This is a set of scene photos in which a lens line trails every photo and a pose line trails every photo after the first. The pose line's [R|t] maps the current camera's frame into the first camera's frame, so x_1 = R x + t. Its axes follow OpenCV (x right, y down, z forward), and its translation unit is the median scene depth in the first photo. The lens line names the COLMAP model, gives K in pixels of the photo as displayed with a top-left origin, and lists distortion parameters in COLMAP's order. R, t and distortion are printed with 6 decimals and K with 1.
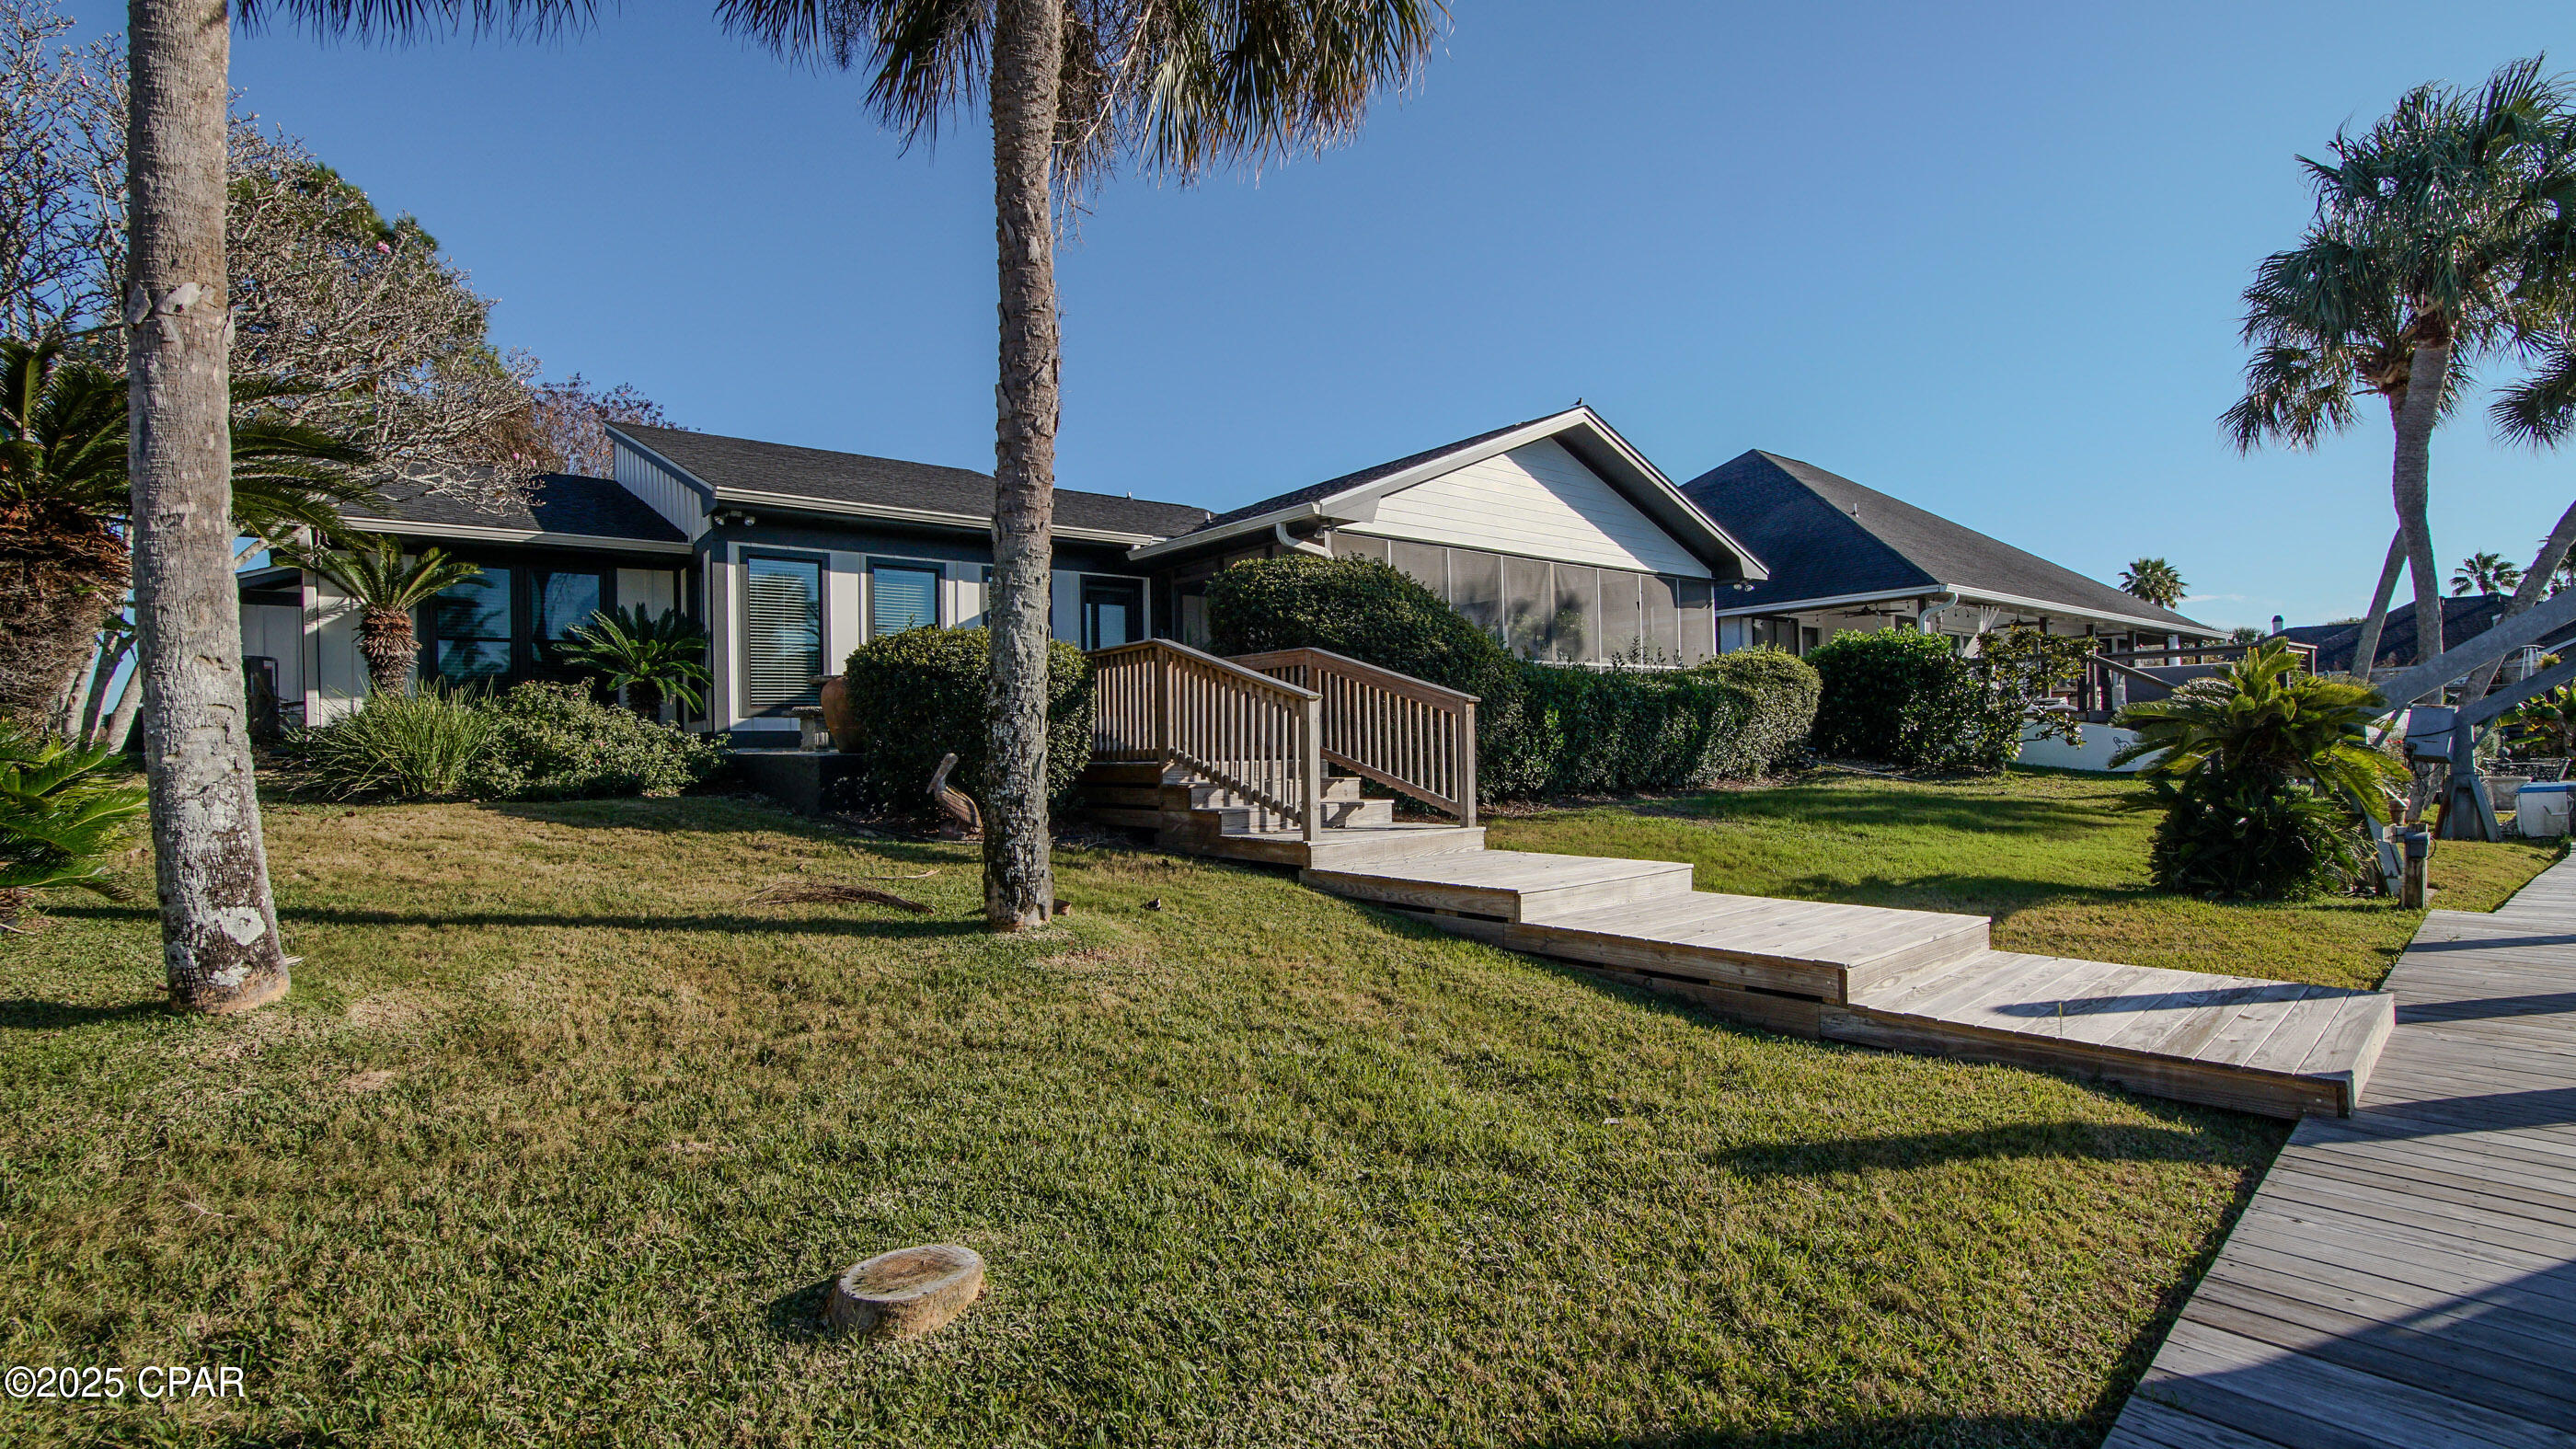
lens RADIAL K [[1181.4, 0, 1295.5], [0, 1181.4, 749.0], [0, 0, 1]] dist [-0.028866, 0.006616]
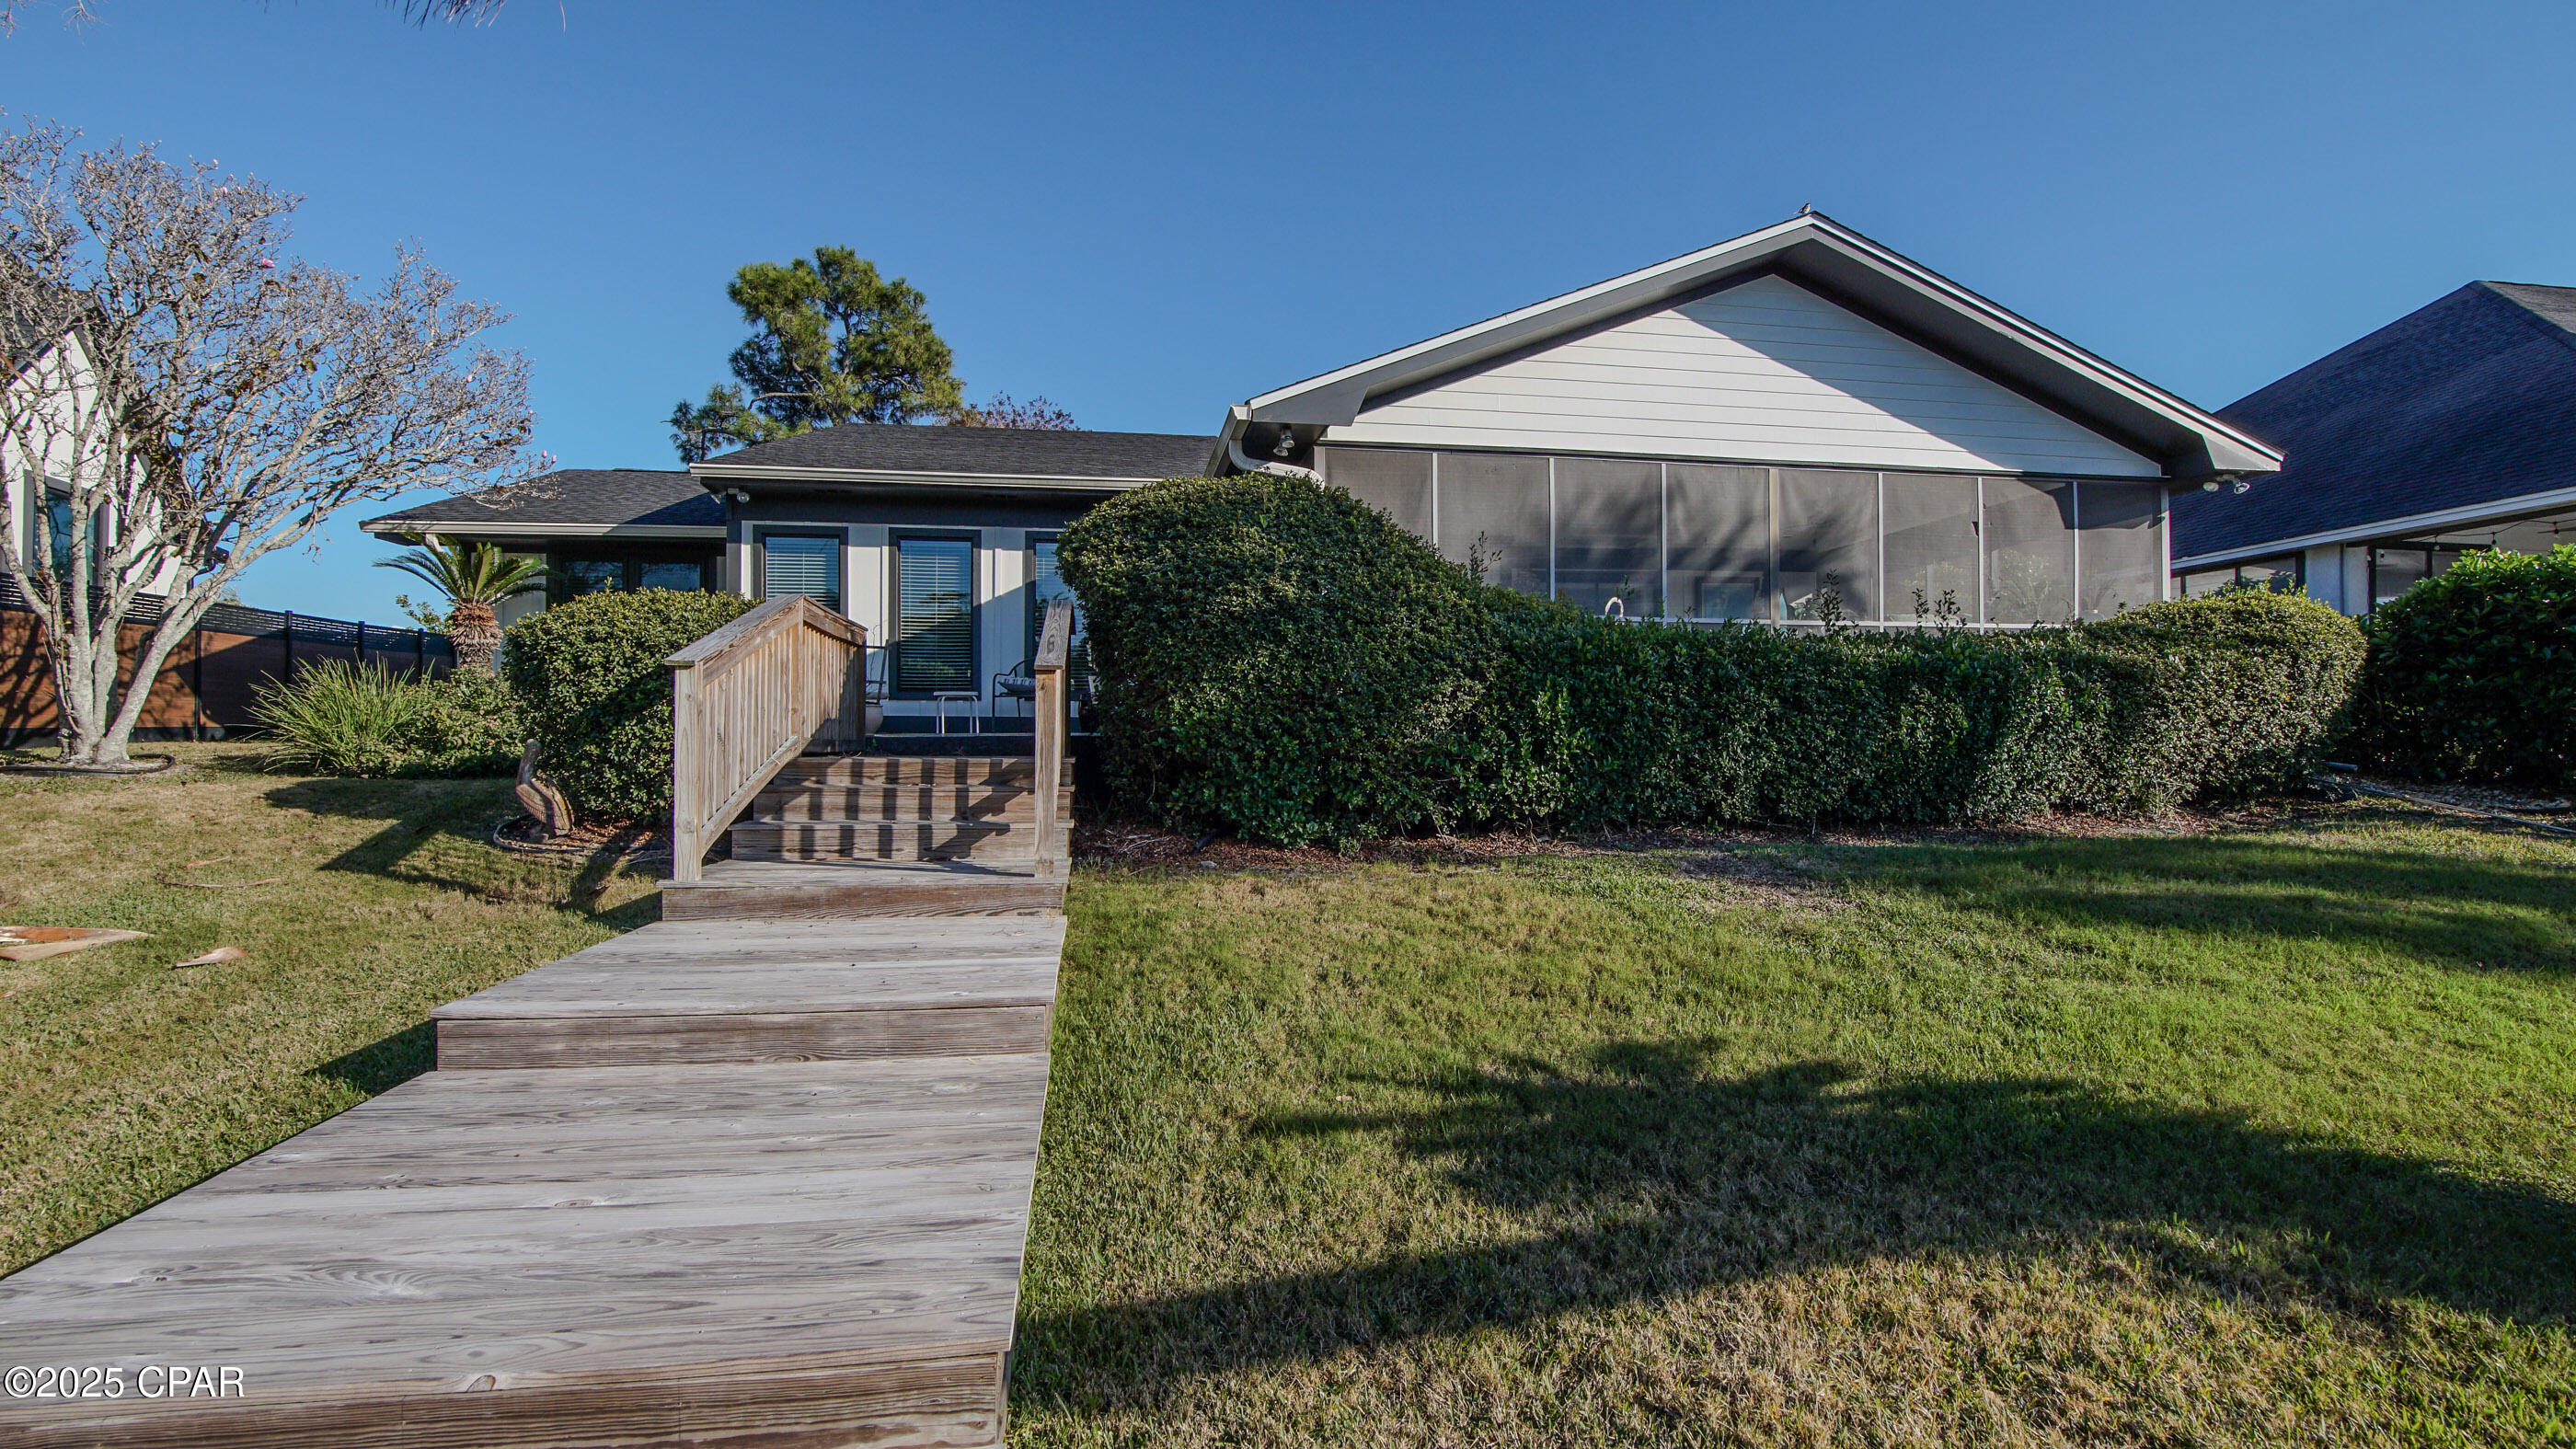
lens RADIAL K [[1181.4, 0, 1295.5], [0, 1181.4, 749.0], [0, 0, 1]] dist [-0.028866, 0.006616]
pose [[0.860508, 0.021779, -0.508972, 0.321890], [-0.019116, 0.999763, 0.010462, -0.004688], [0.509079, 0.000727, 0.860720, 0.307244]]
